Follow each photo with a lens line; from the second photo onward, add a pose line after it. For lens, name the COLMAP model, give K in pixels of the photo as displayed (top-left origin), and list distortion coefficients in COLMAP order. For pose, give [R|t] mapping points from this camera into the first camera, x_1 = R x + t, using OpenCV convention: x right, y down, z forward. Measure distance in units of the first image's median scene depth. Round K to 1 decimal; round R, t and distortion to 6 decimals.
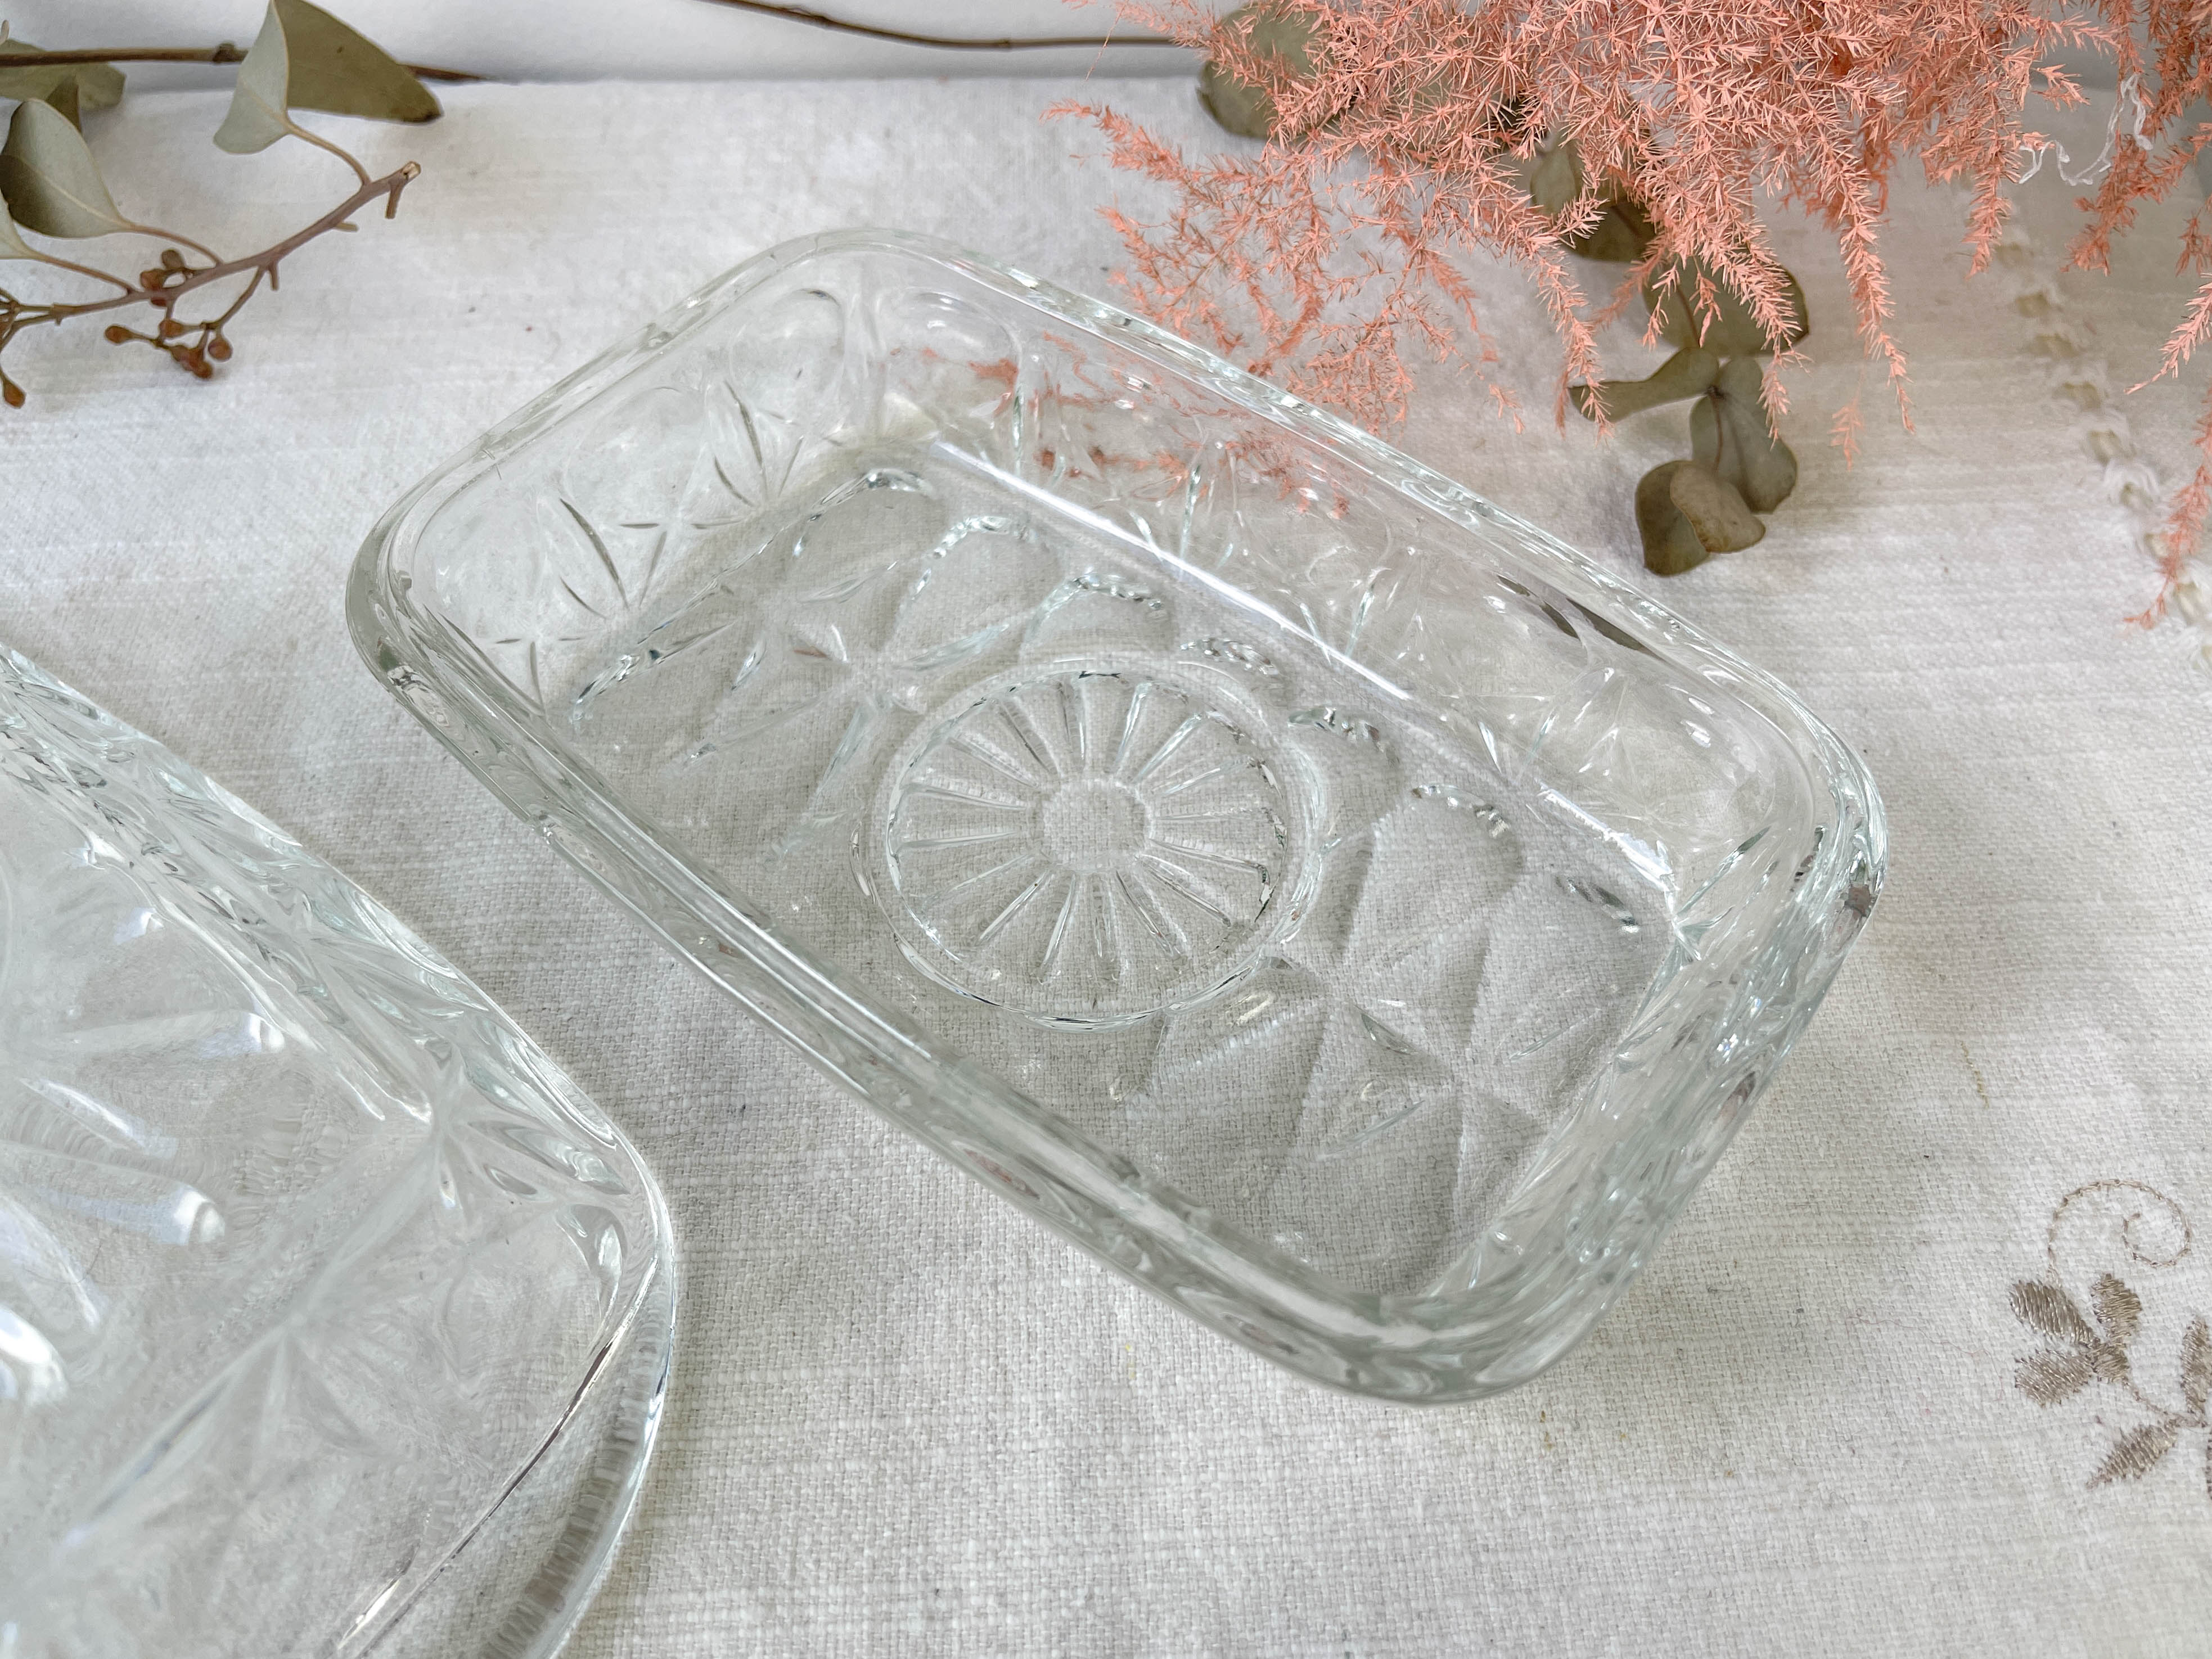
lens RADIAL K [[1771.2, 0, 1154.9], [0, 1771.2, 840.4], [0, 0, 1]] dist [0.078290, -0.147035]
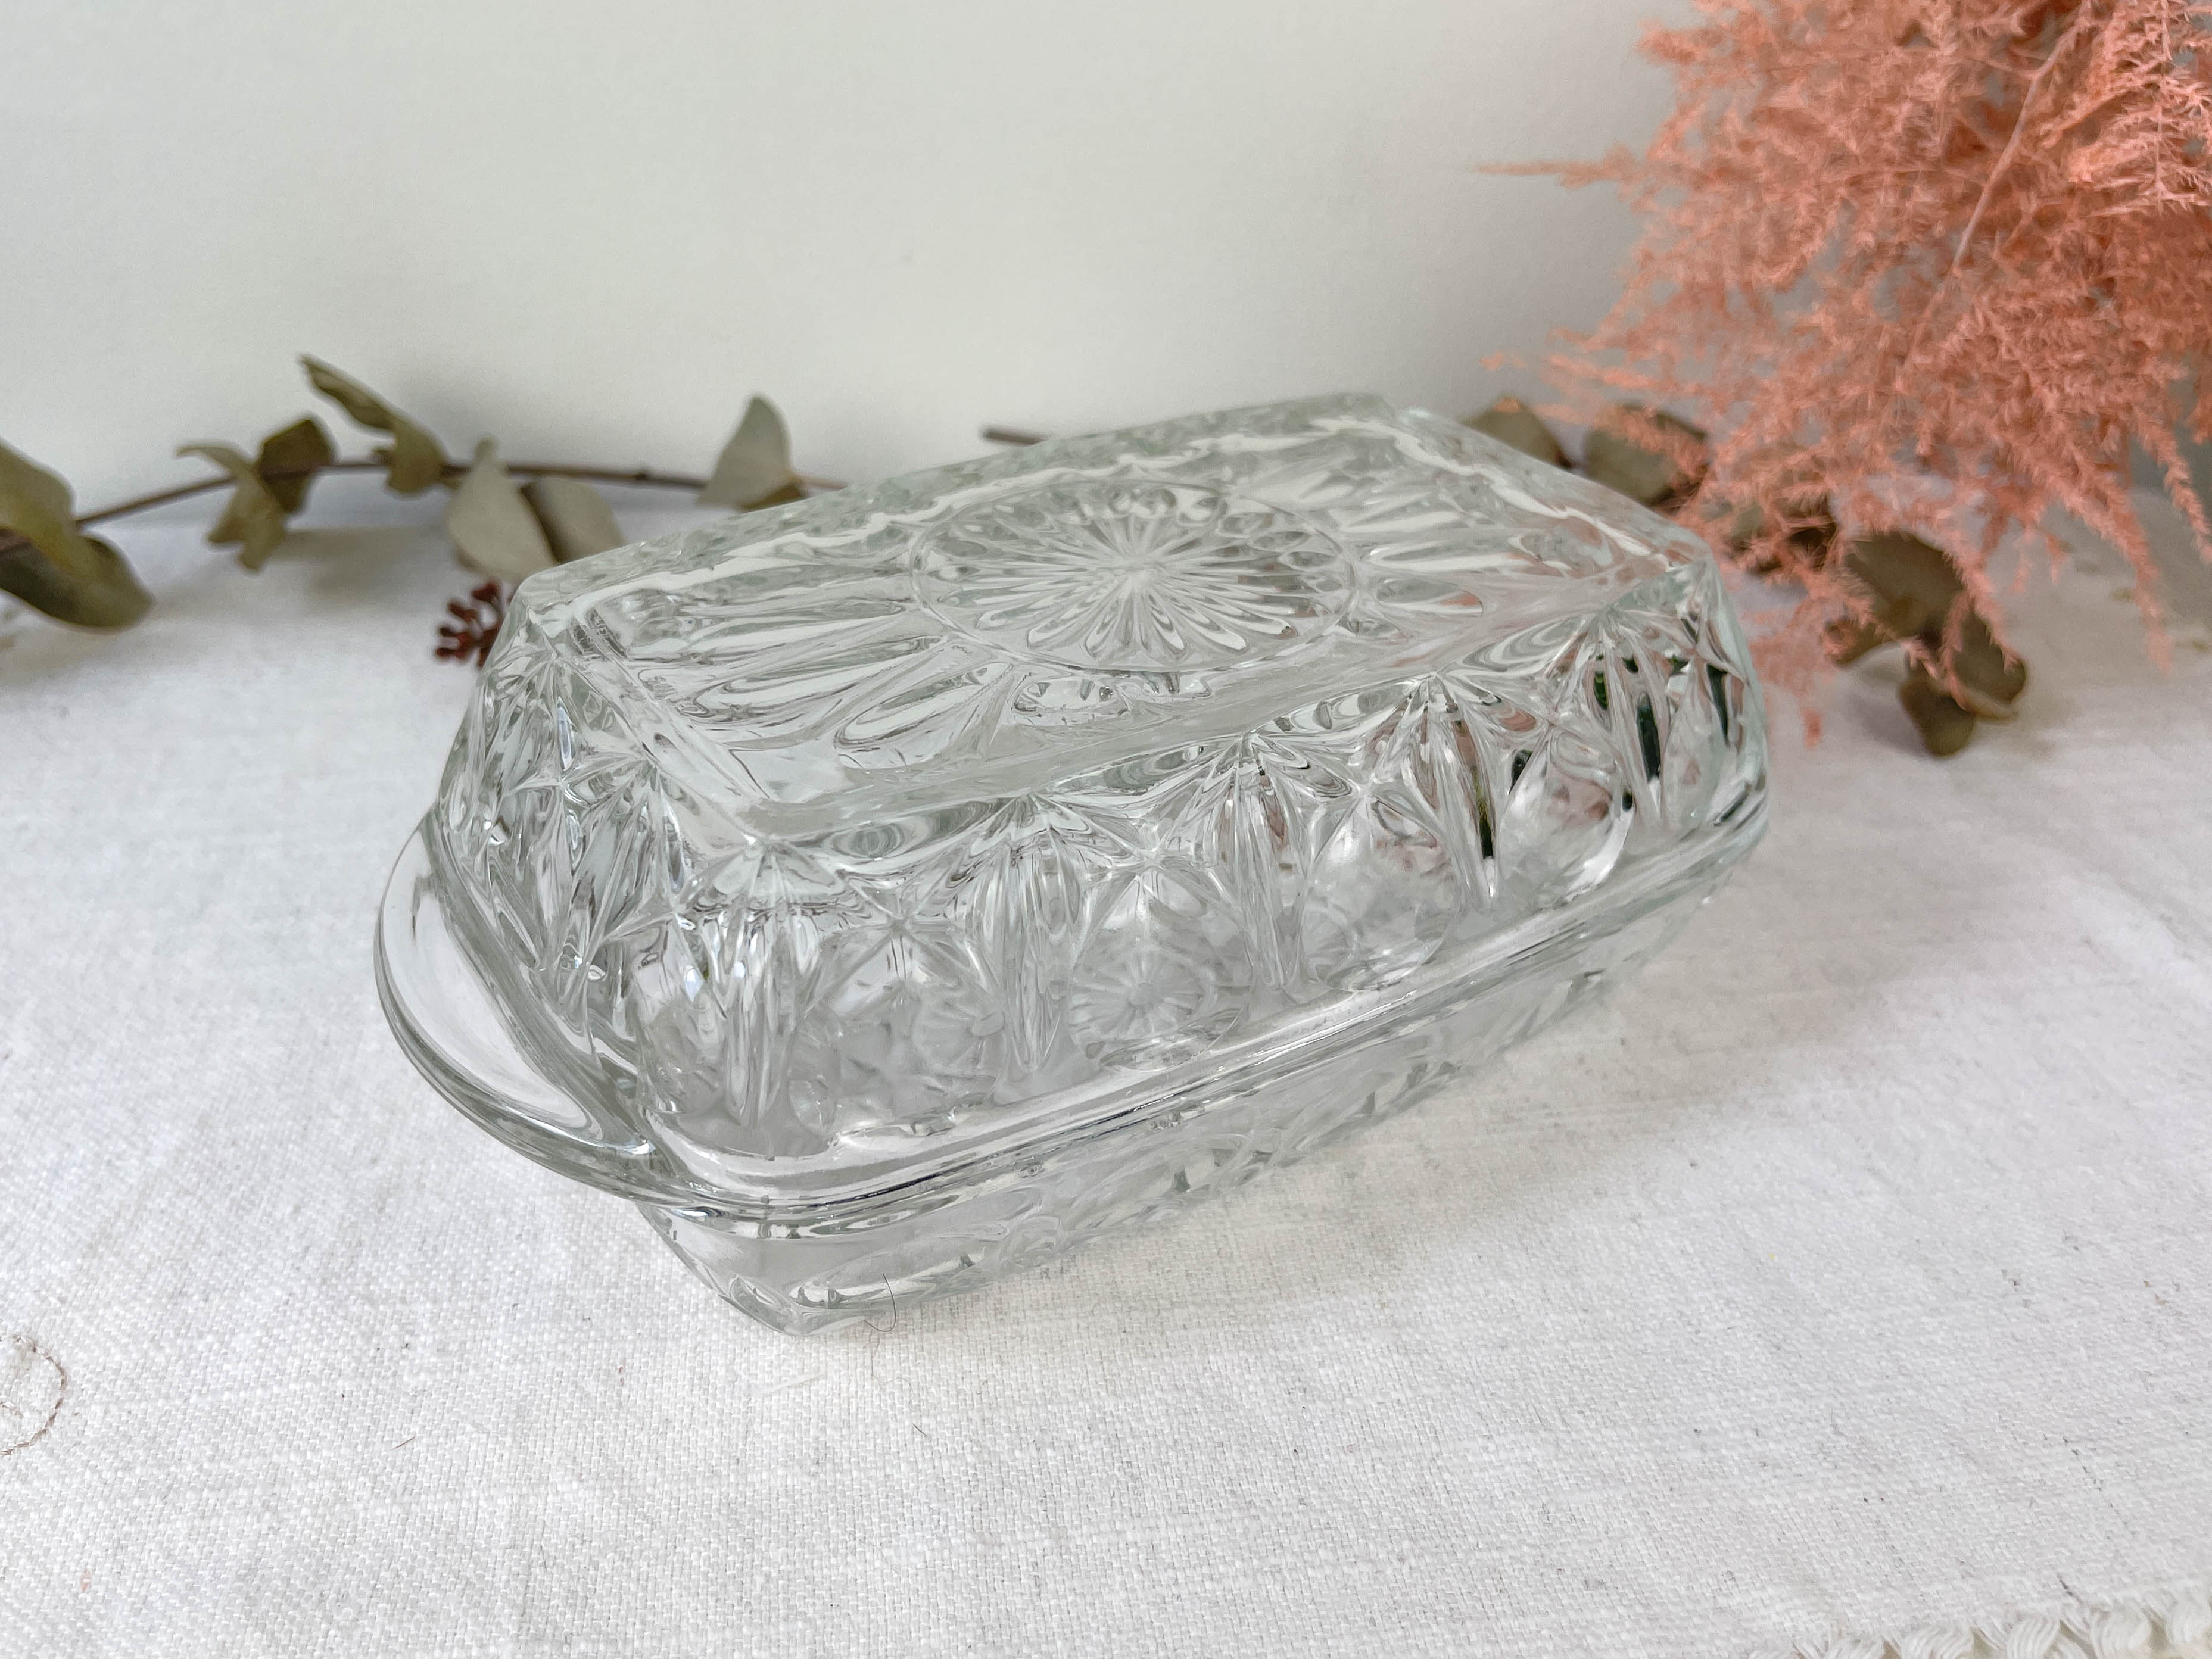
lens RADIAL K [[1907.2, 0, 1017.7], [0, 1907.2, 757.4], [0, 0, 1]] dist [0.069064, -0.130203]
pose [[0.997412, -0.033610, 0.063553, -0.482749], [0.057013, 0.908293, -0.414431, 0.410887], [-0.043795, 0.416982, 0.907859, -0.184098]]
